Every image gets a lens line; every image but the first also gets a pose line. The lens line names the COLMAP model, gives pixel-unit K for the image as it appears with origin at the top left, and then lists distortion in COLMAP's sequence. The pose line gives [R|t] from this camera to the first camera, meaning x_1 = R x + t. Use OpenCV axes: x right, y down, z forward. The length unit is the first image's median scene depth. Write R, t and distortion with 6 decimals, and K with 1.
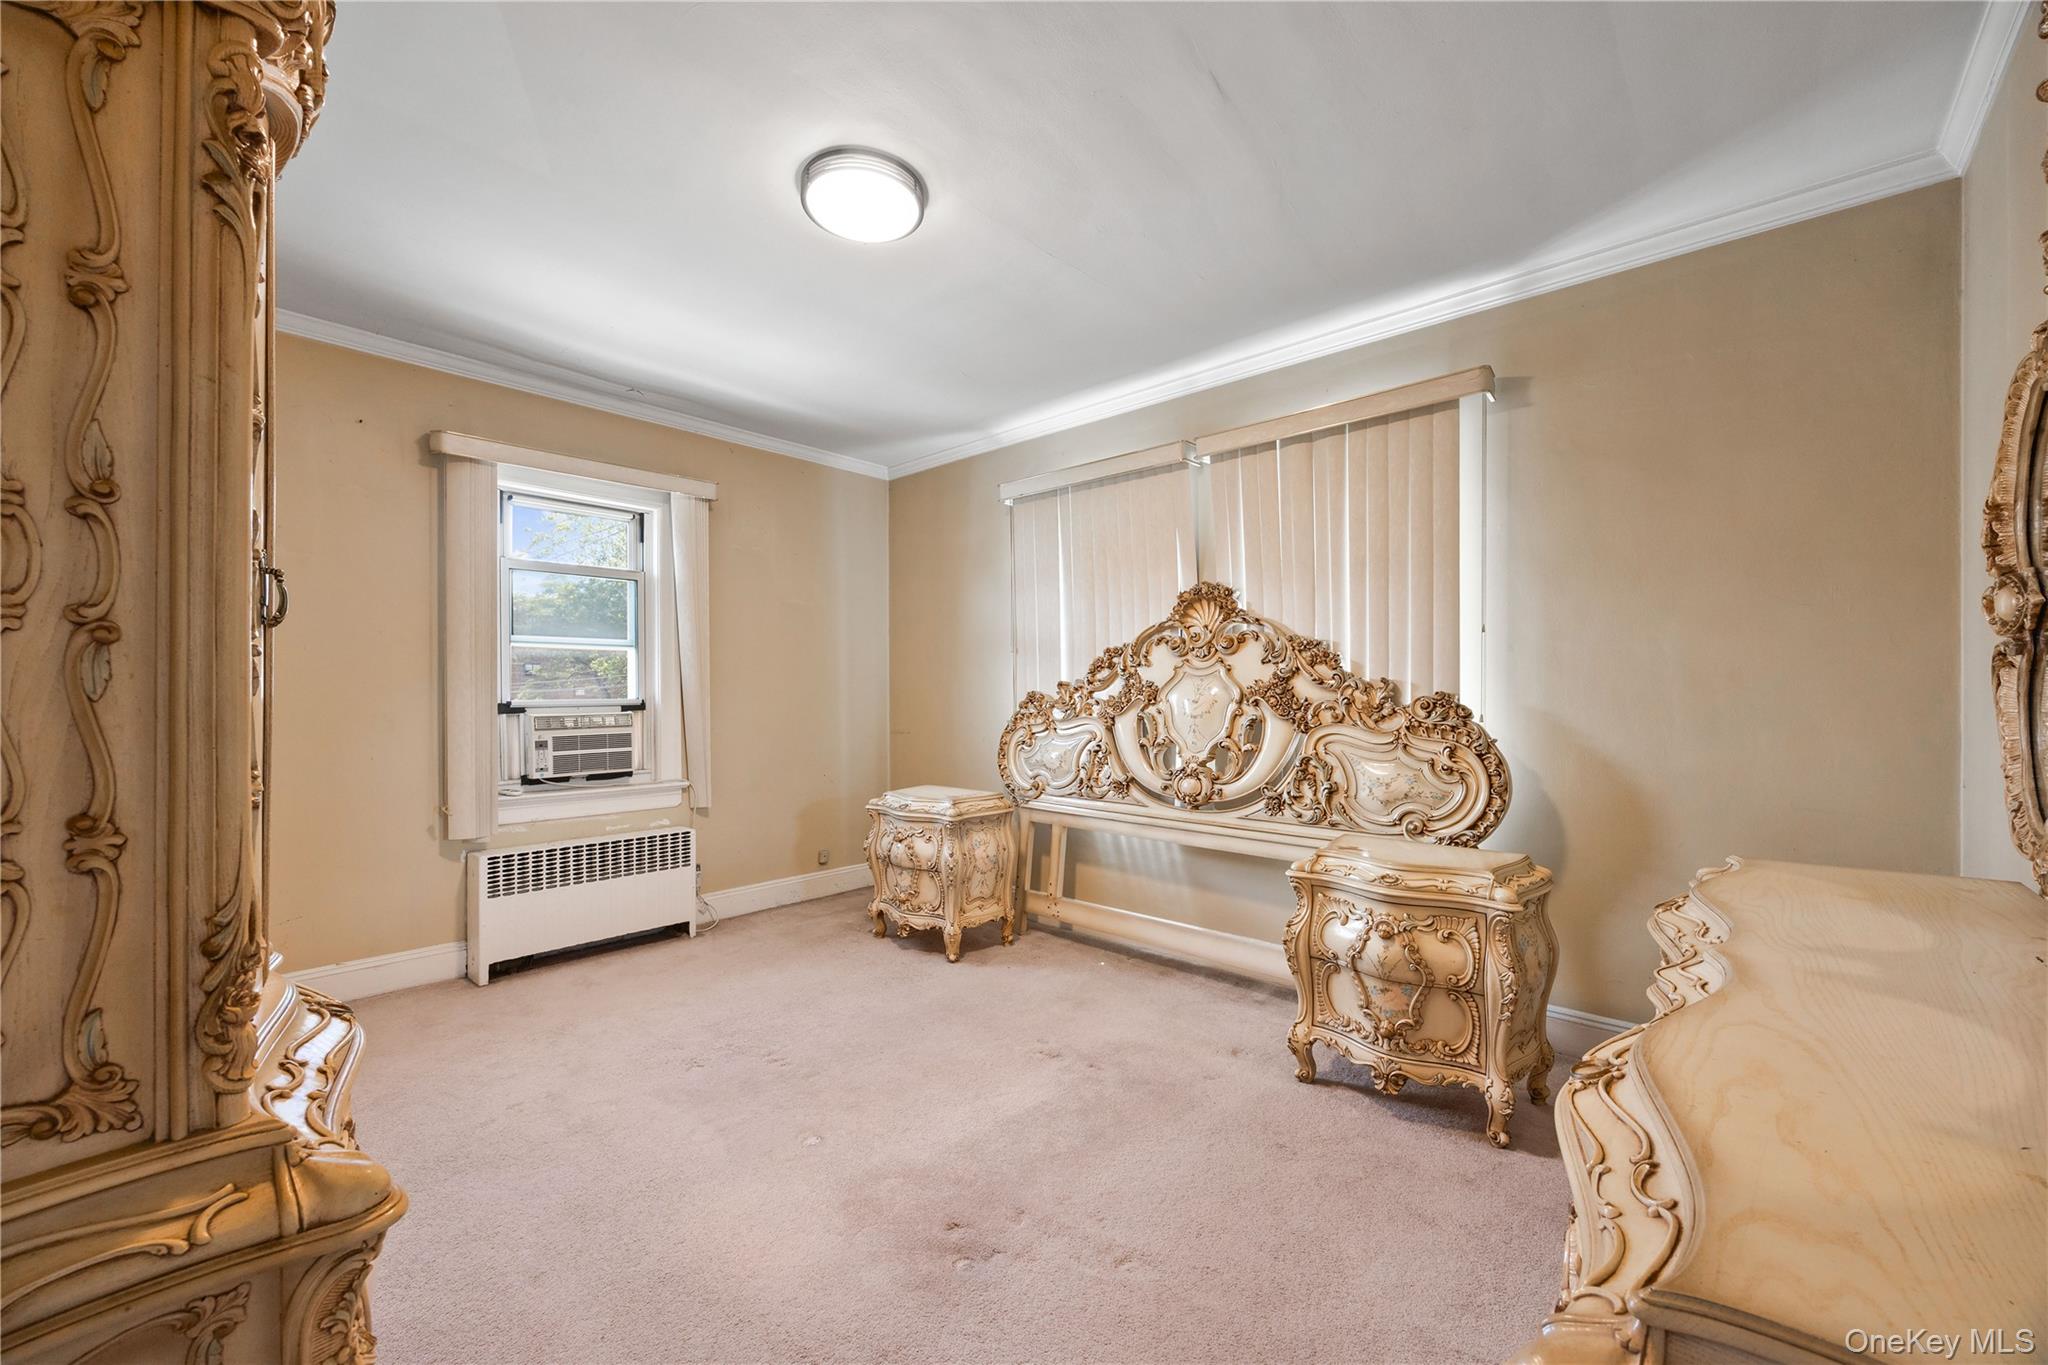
lens RADIAL K [[794.0, 0, 1022.9], [0, 794.0, 683.4], [0, 0, 1]] dist [-0.001110, -0.000775]
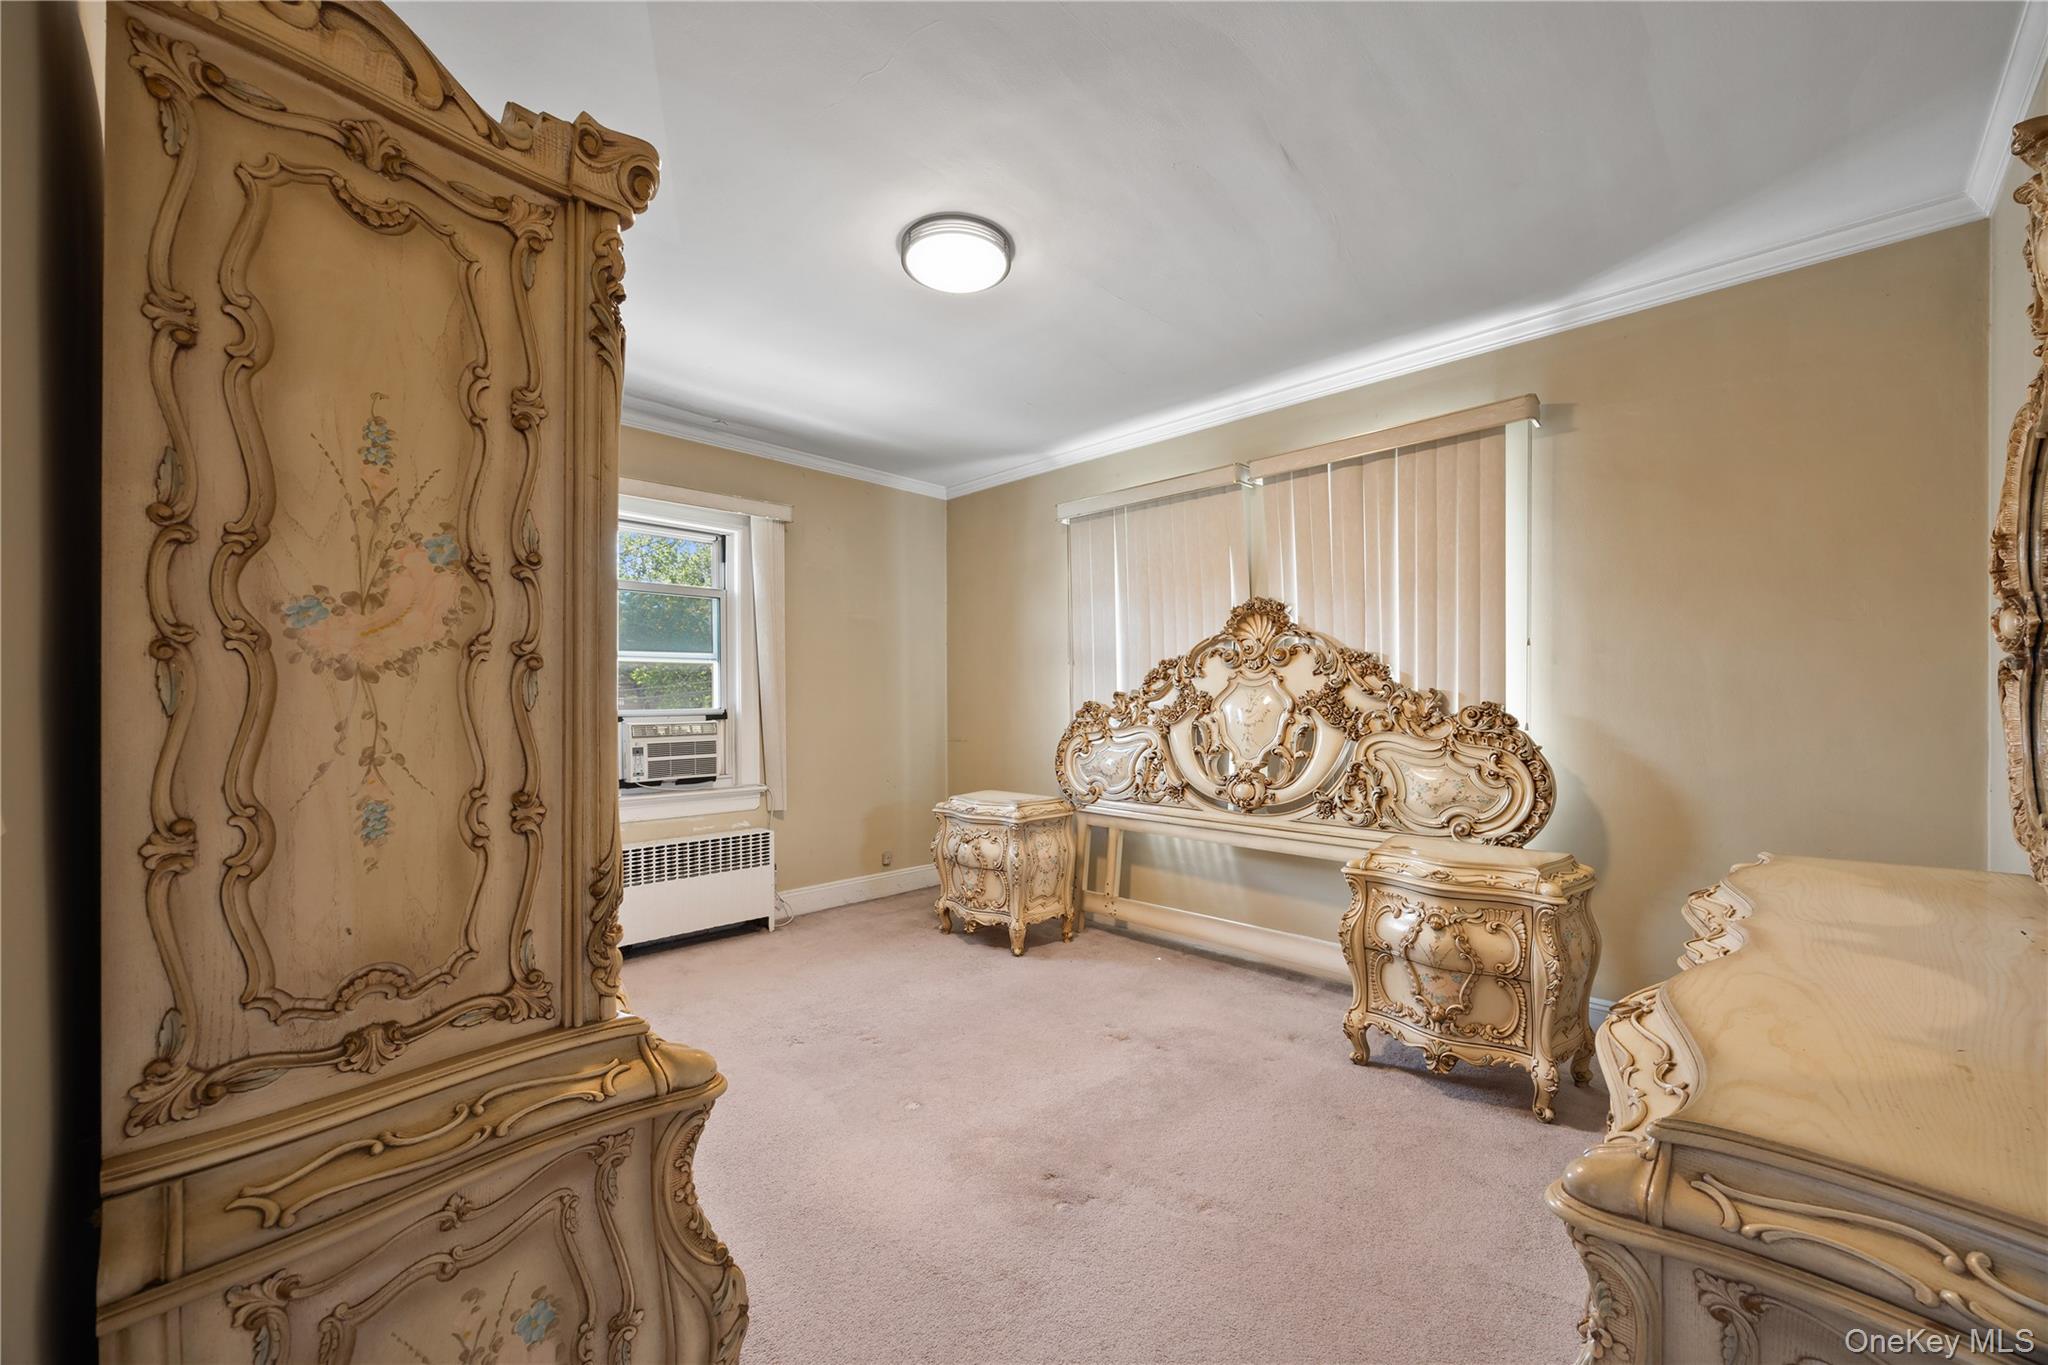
lens RADIAL K [[794.0, 0, 1024.6], [0, 794.0, 694.9], [0, 0, 1]] dist [-0.001110, -0.000775]
pose [[0.999353, -0.000909, -0.035943, -0.071771], [0.000996, 0.999997, 0.002429, -0.002449], [0.035941, -0.002463, 0.999351, -0.110130]]
